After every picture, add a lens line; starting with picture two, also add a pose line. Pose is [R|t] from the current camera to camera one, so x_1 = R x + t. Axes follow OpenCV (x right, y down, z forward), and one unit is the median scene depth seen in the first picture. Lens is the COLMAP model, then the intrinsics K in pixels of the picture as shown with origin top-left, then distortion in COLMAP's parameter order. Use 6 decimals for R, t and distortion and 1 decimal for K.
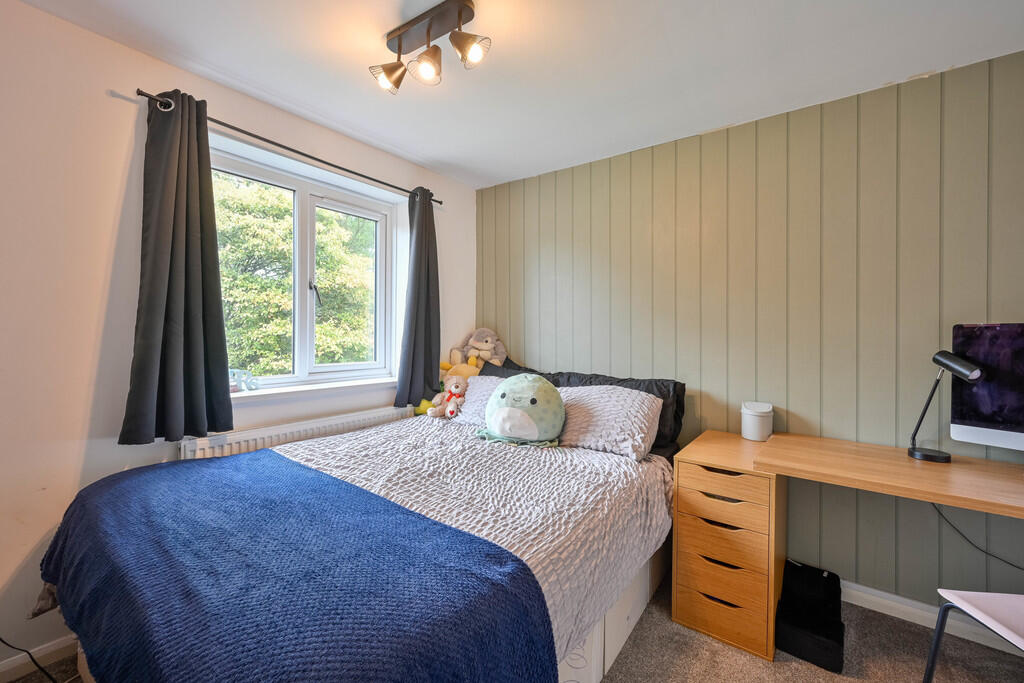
lens RADIAL K [[412.5, 0, 514.5], [0, 412.5, 334.9], [0, 0, 1]] dist [-0.000024, -0.000081]
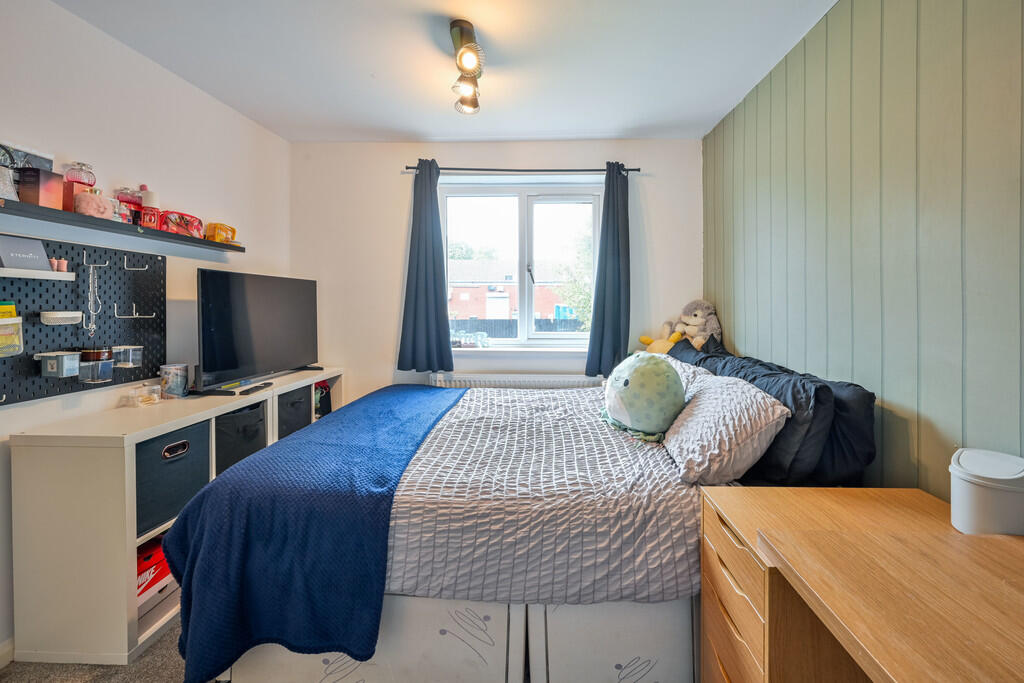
lens RADIAL K [[411.7, 0, 514.7], [0, 411.7, 311.3], [0, 0, 1]] dist [0.000167, -0.000039]
pose [[0.577329, 0.003415, -0.816505, 0.619562], [0.001120, 0.999987, 0.004975, 0.004547], [0.816511, -0.003787, 0.577317, 0.300843]]
